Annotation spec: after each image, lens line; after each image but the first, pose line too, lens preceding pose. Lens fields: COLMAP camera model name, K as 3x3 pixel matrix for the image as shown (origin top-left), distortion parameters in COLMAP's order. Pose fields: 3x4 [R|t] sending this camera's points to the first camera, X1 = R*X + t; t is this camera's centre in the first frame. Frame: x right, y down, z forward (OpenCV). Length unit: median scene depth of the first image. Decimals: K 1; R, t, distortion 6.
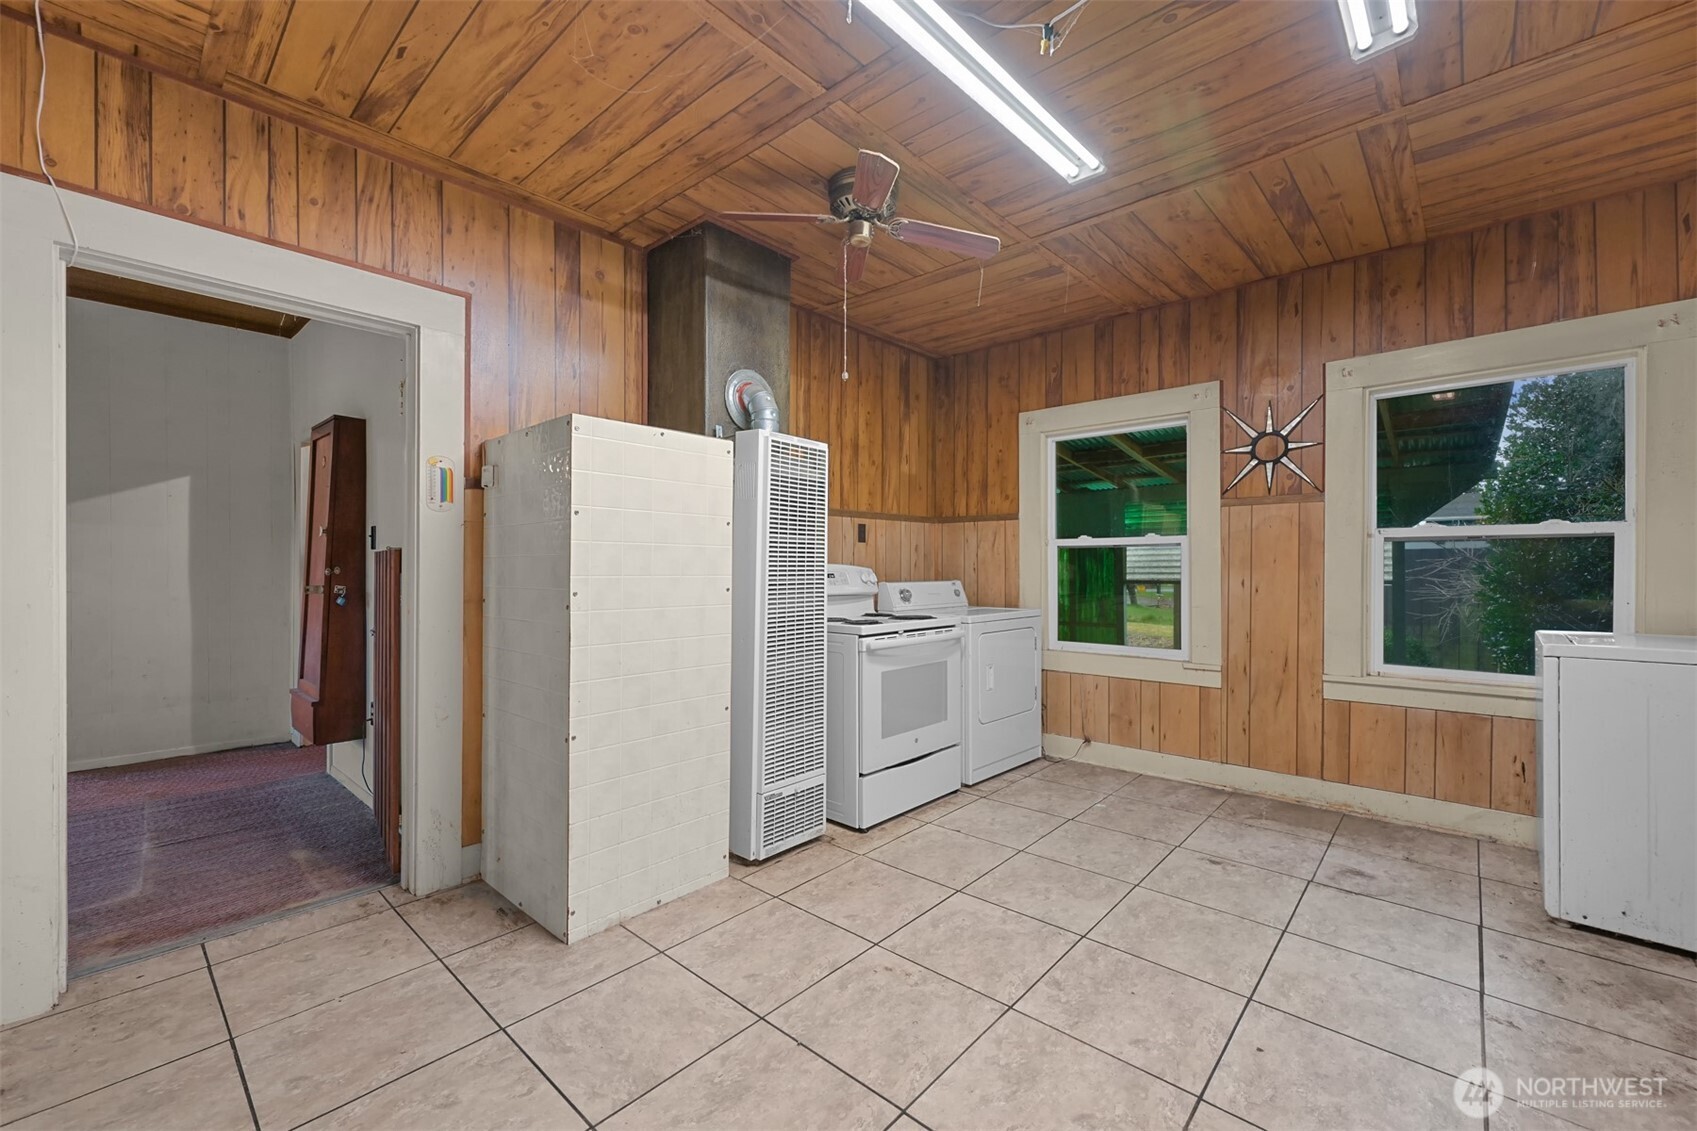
lens RADIAL K [[672.0, 0, 838.7], [0, 672.0, 565.8], [0, 0, 1]] dist [0.000612, 0.000068]
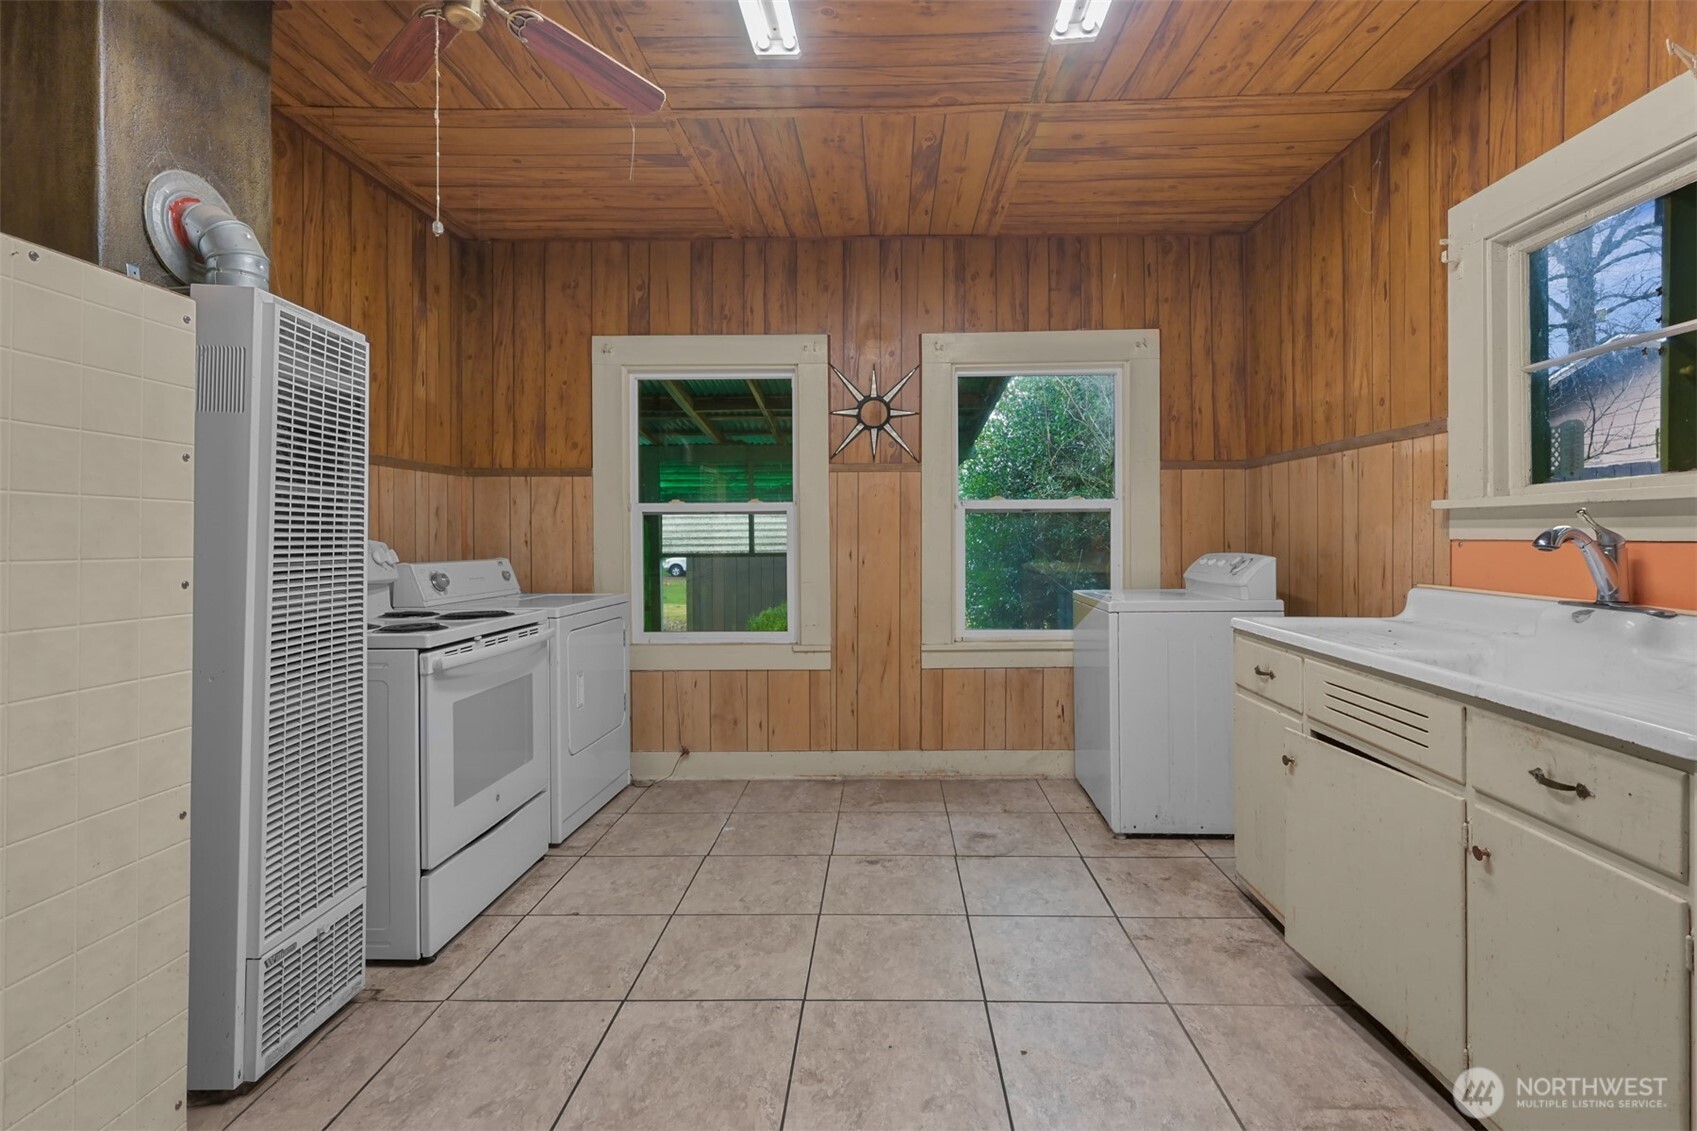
lens RADIAL K [[815.2, 0, 860.0], [0, 815.2, 532.8], [0, 0, 1]] dist [-0.002072, 0.000313]
pose [[0.753586, -0.000077, 0.657349, -0.159531], [0.003736, 0.999984, -0.004166, 0.000182], [-0.657339, 0.005595, 0.753574, 0.159885]]
